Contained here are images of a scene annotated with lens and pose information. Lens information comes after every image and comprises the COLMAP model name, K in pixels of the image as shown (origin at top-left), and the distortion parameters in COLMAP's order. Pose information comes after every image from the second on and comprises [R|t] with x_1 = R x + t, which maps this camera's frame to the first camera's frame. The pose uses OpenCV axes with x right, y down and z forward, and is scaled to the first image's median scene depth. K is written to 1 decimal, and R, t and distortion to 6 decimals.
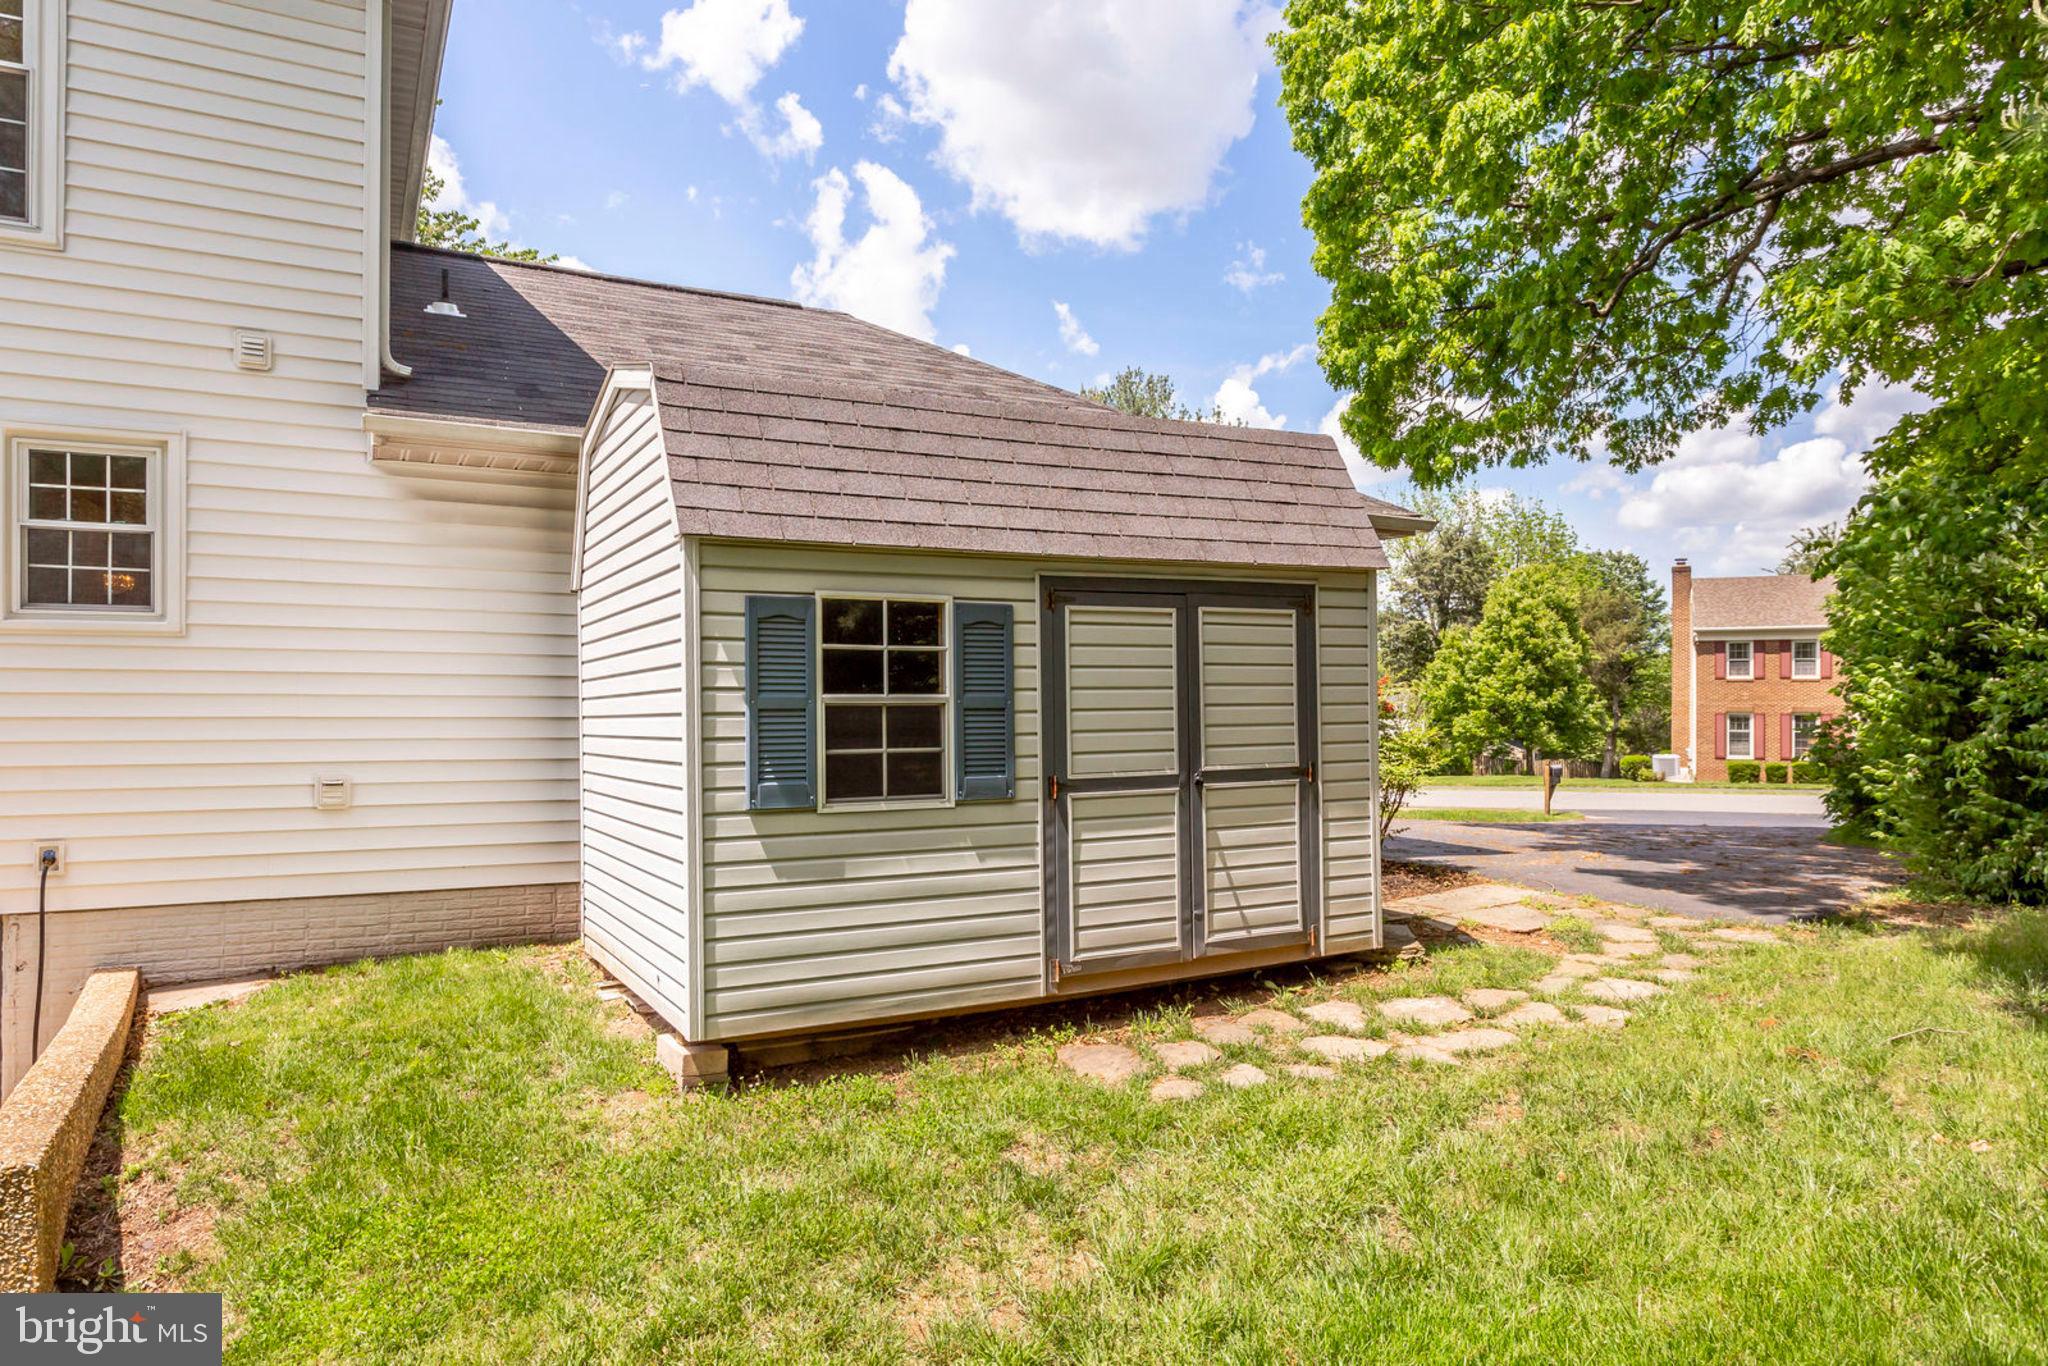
lens RADIAL K [[1324.2, 0, 1024.3], [0, 1324.2, 692.2], [0, 0, 1]] dist [-0.001661, 0.000368]
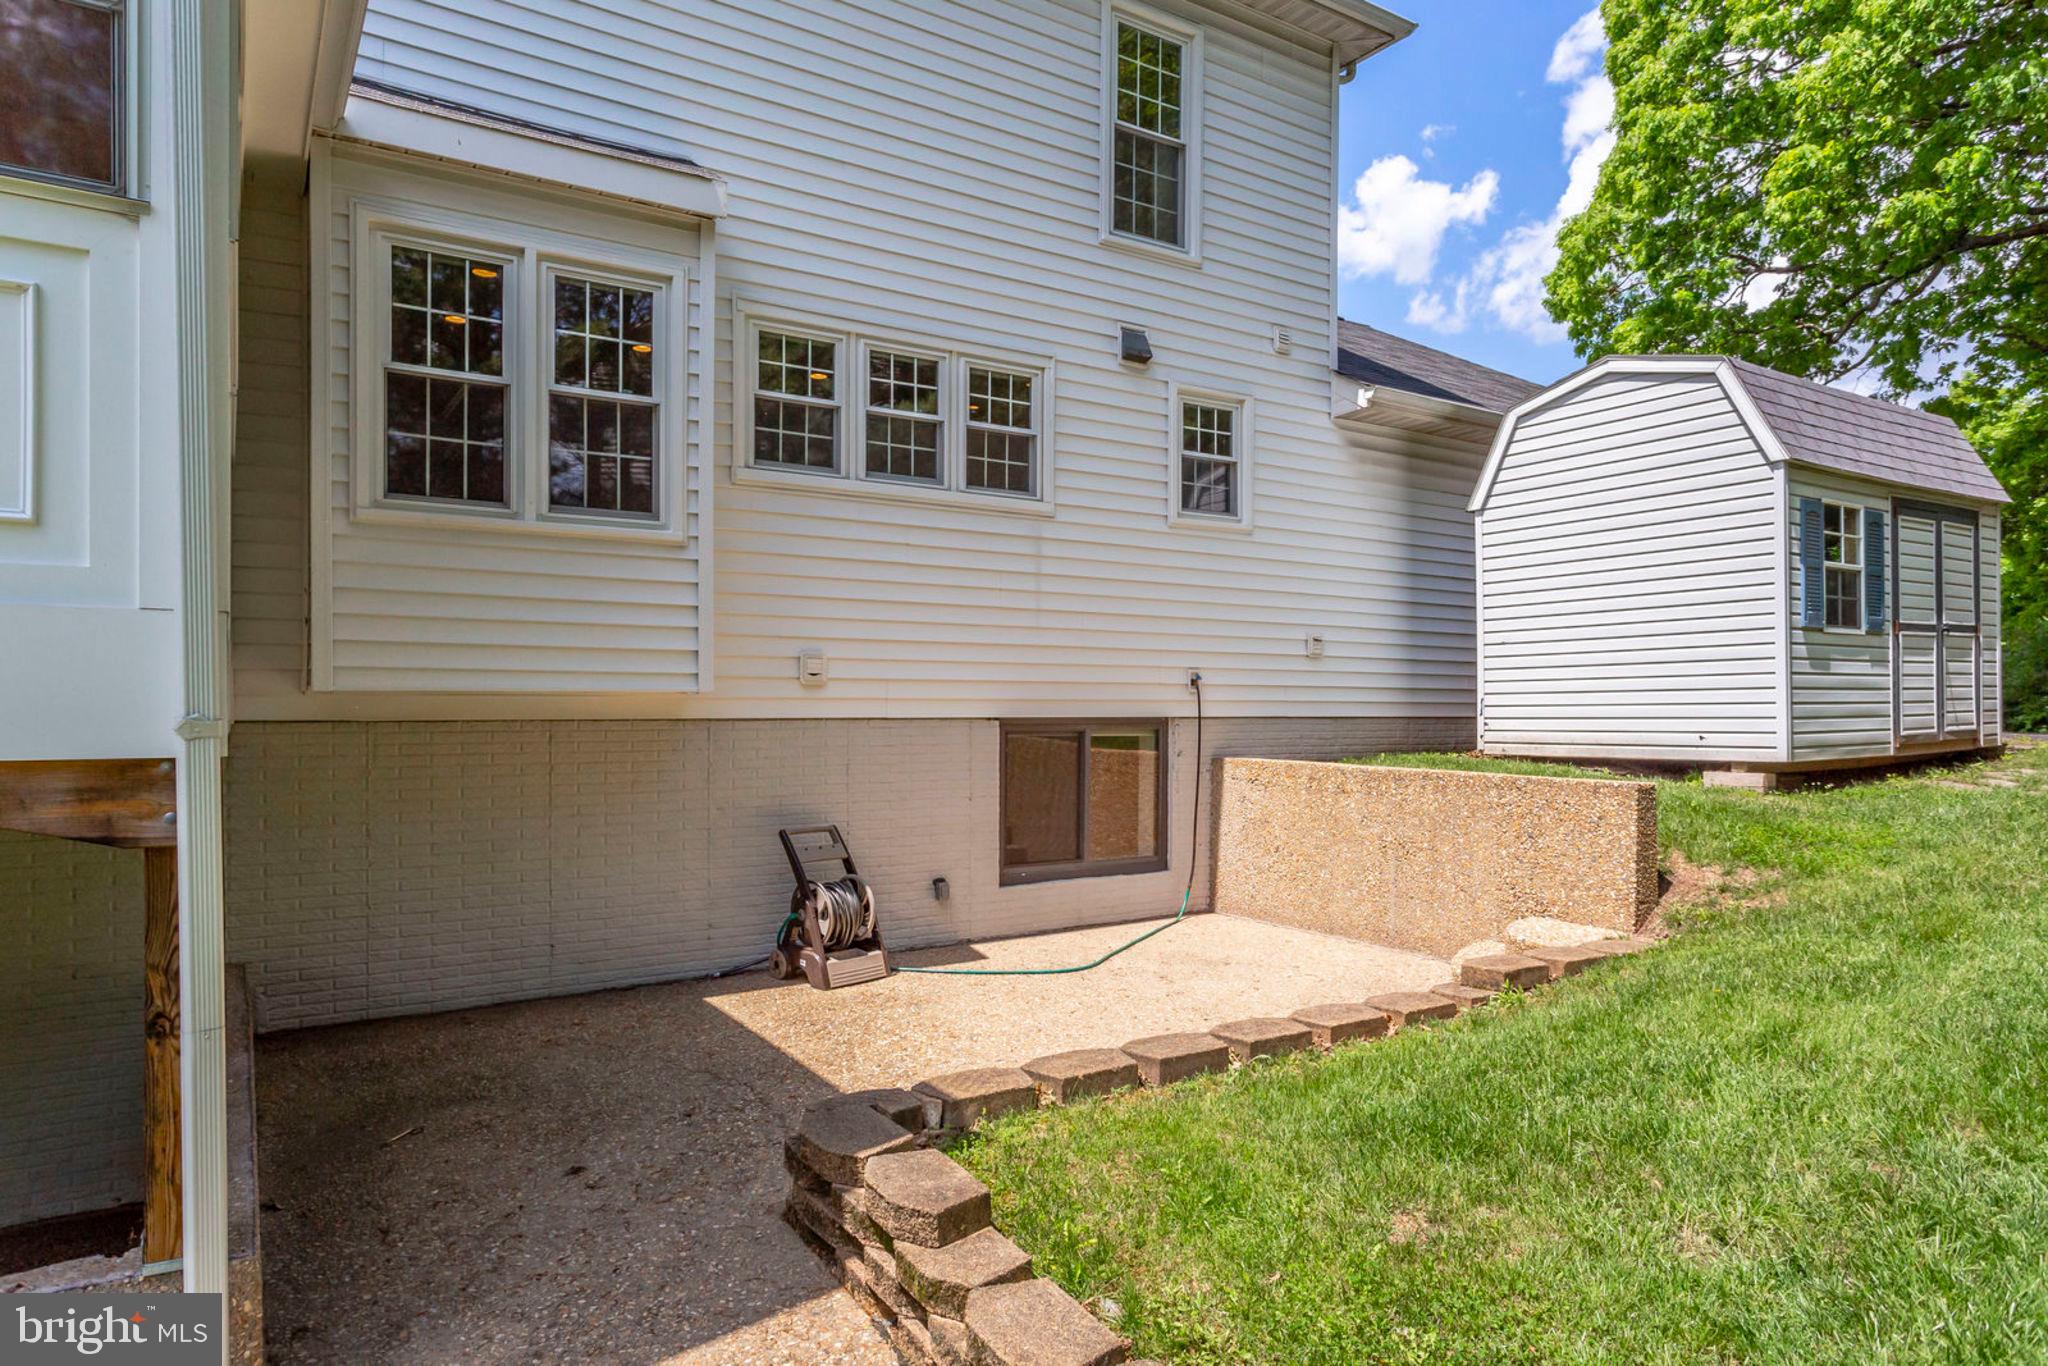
lens RADIAL K [[1289.3, 0, 1022.3], [0, 1289.3, 690.3], [0, 0, 1]] dist [0.000658, 0.001599]
pose [[0.994217, 0.003807, 0.107323, -1.080426], [-0.004031, 0.999990, 0.001870, 0.134223], [-0.107315, -0.002292, 0.994222, -0.406475]]
